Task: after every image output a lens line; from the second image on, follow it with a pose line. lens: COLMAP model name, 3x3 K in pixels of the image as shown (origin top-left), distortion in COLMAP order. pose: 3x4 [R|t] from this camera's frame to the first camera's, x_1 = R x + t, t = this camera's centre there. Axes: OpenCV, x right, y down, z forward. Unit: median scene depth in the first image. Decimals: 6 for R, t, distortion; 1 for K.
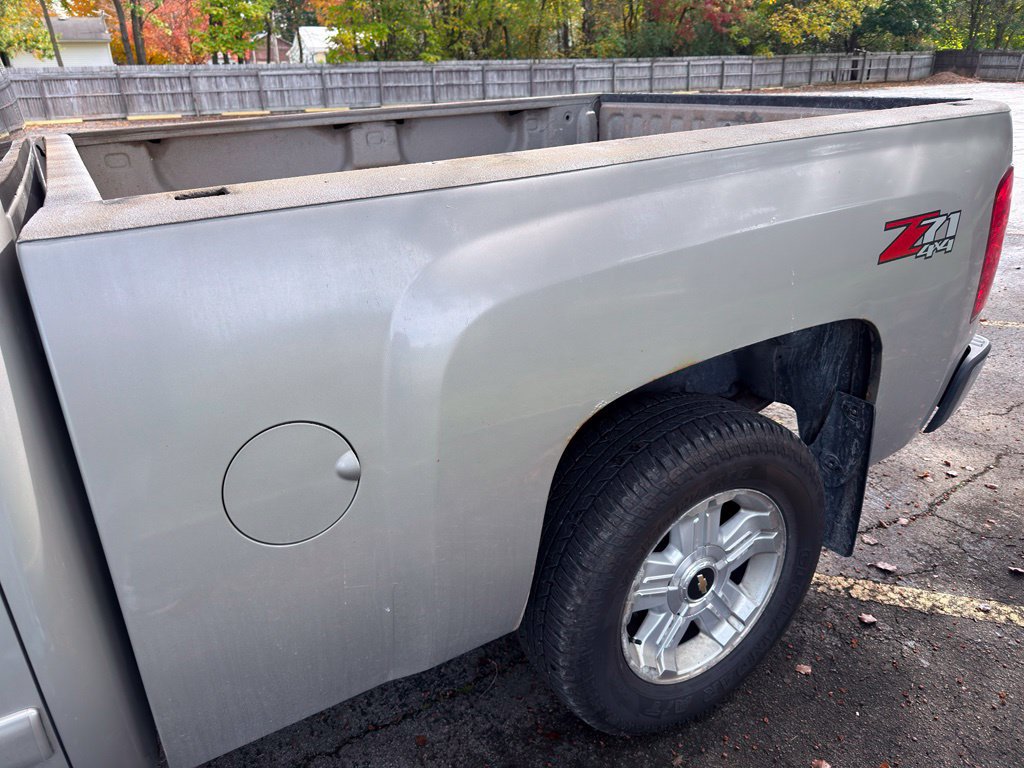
lens RADIAL K [[736.0, 0, 511.3], [0, 736.0, 384.0], [0, 0, 1]] dist [0.007158, -0.001538]
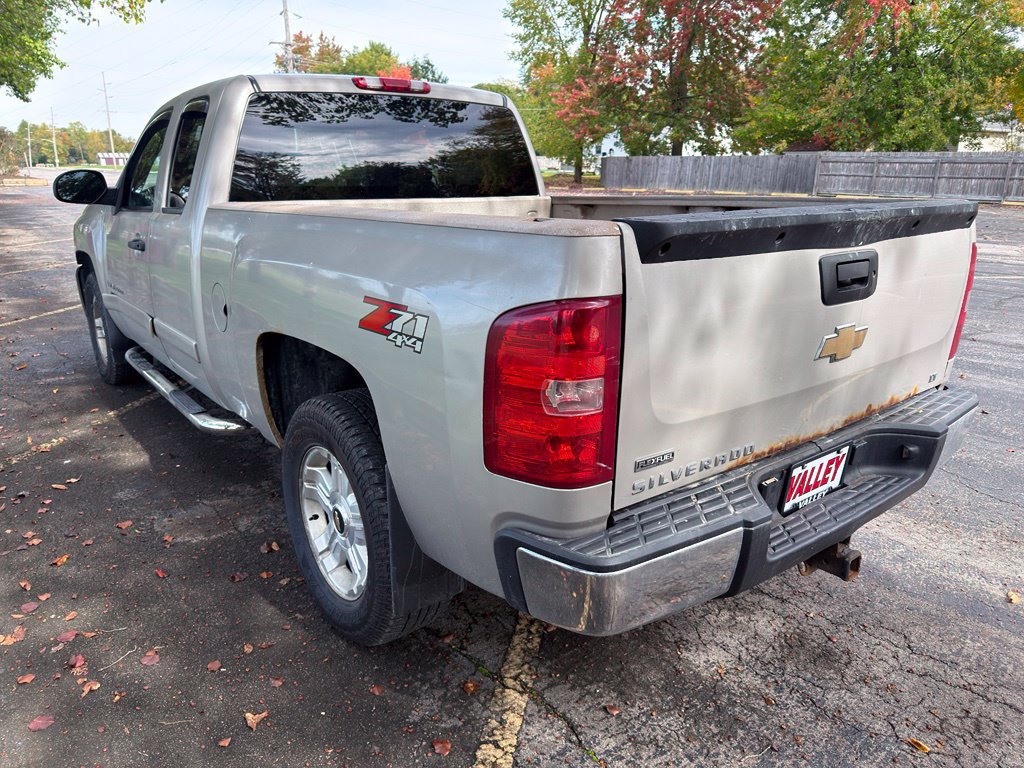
lens RADIAL K [[747.5, 0, 510.0], [0, 747.5, 373.8], [0, 0, 1]] dist [-0.003590, 0.002334]
pose [[0.116243, 0.291171, -0.949583, 0.103038], [-0.395877, 0.890421, 0.224569, -0.028083], [0.910917, 0.349813, 0.218773, 0.058330]]
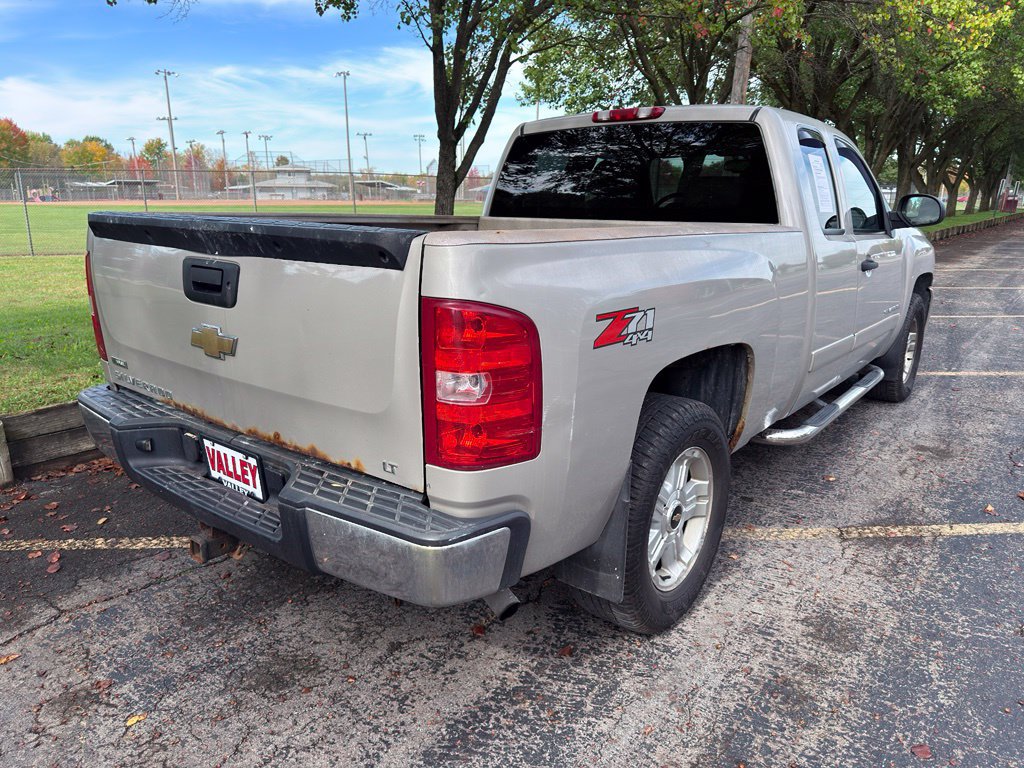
lens RADIAL K [[738.7, 0, 515.4], [0, 738.7, 381.5], [0, 0, 1]] dist [0.071041, -0.103696]
pose [[-0.941553, 0.096821, -0.322652, 0.029265], [-0.121564, 0.795607, 0.593490, -0.077195], [0.314167, 0.598025, -0.737336, 0.179291]]
